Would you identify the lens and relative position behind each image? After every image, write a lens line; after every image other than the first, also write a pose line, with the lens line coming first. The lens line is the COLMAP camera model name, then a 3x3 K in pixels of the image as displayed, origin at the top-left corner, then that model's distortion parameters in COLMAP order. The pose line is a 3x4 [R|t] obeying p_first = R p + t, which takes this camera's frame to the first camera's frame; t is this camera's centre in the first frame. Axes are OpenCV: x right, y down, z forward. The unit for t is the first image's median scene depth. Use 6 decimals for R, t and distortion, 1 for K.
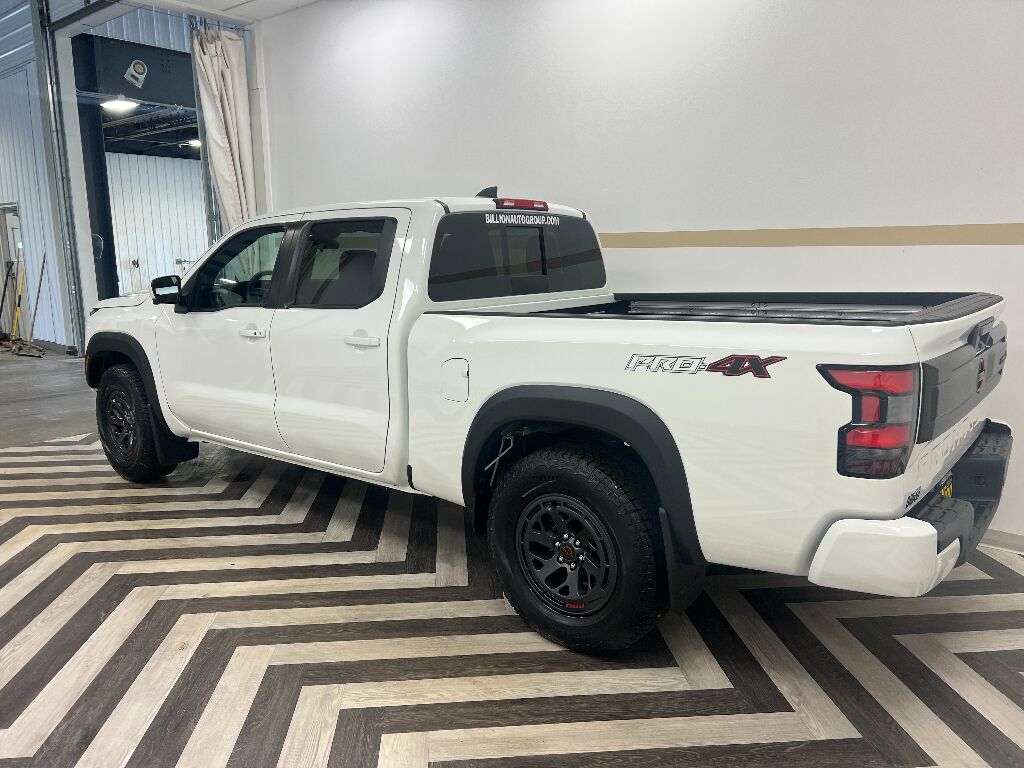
lens RADIAL K [[761.2, 0, 514.7], [0, 761.2, 366.7], [0, 0, 1]] dist [0.078010, -0.091592]
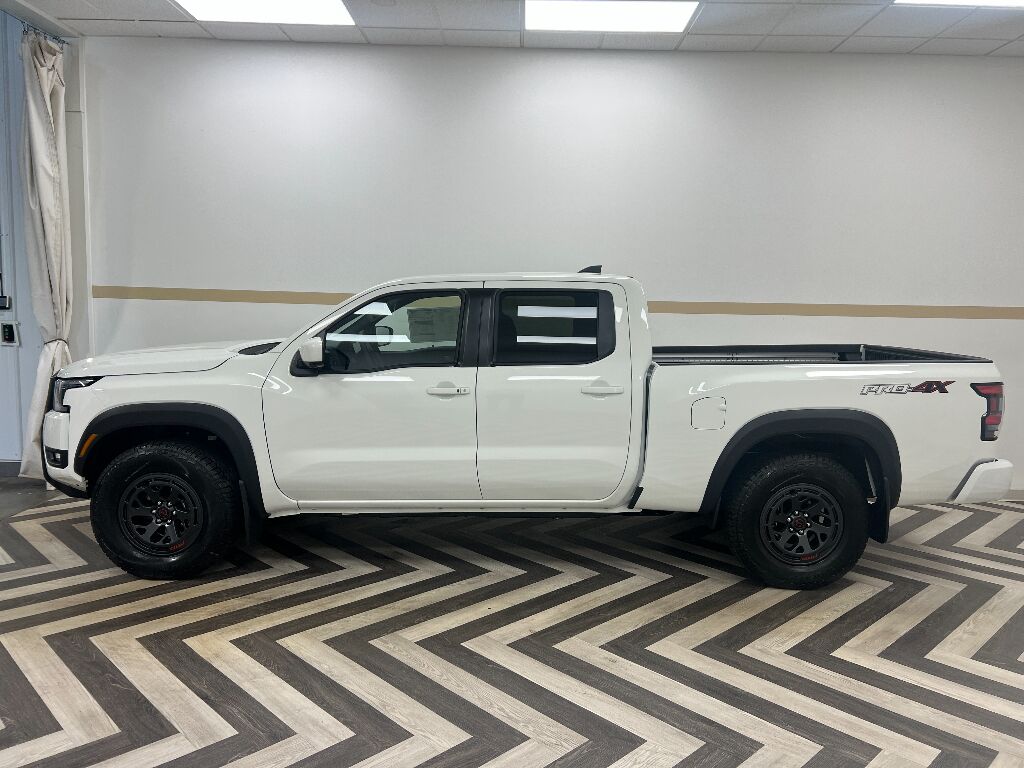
lens RADIAL K [[761.2, 0, 514.7], [0, 761.2, 366.7], [0, 0, 1]] dist [0.078010, -0.091592]
pose [[0.773801, -0.031442, 0.632648, -1.132635], [0.073257, 0.996507, -0.040077, -0.034056], [-0.629178, 0.077358, 0.773402, 0.155710]]
